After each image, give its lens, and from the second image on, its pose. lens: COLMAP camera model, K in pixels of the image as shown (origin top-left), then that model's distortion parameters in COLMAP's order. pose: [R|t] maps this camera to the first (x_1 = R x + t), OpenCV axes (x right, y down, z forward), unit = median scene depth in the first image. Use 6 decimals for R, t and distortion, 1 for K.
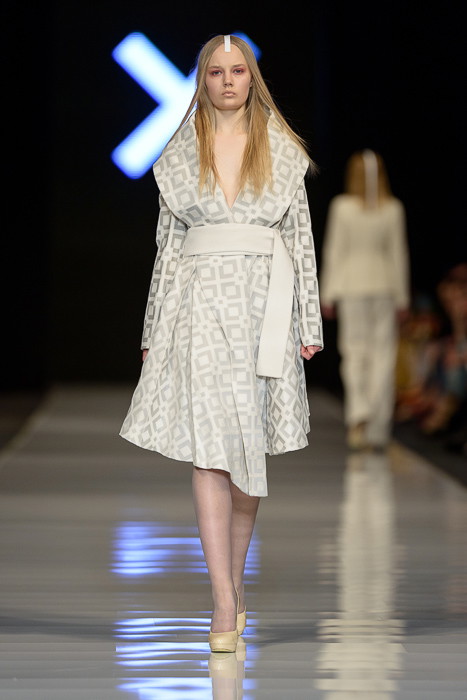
lens RADIAL K [[3873.2, 0, 233.5], [0, 3873.2, 350.0], [0, 0, 1]] dist [0.025556, 2.053390]
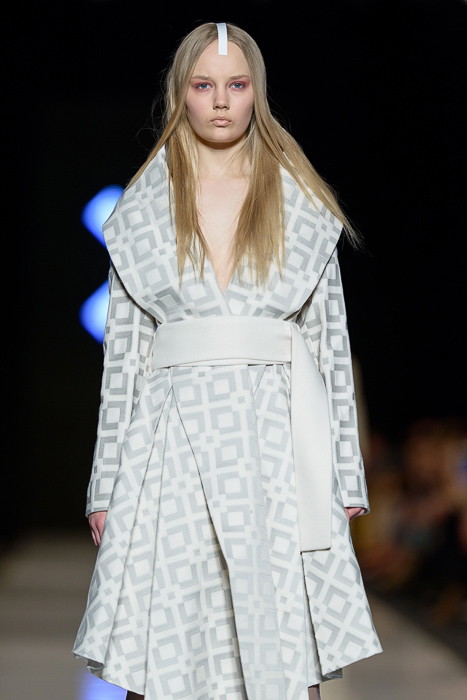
lens RADIAL K [[4087.2, 0, 233.5], [0, 4087.2, 350.0], [0, 0, 1]] dist [0.615173, -1.714143]
pose [[0.999924, -0.011800, 0.003491, -0.001659], [0.011920, 0.999261, -0.036539, -0.001924], [-0.003057, 0.036578, 0.999326, 0.317096]]
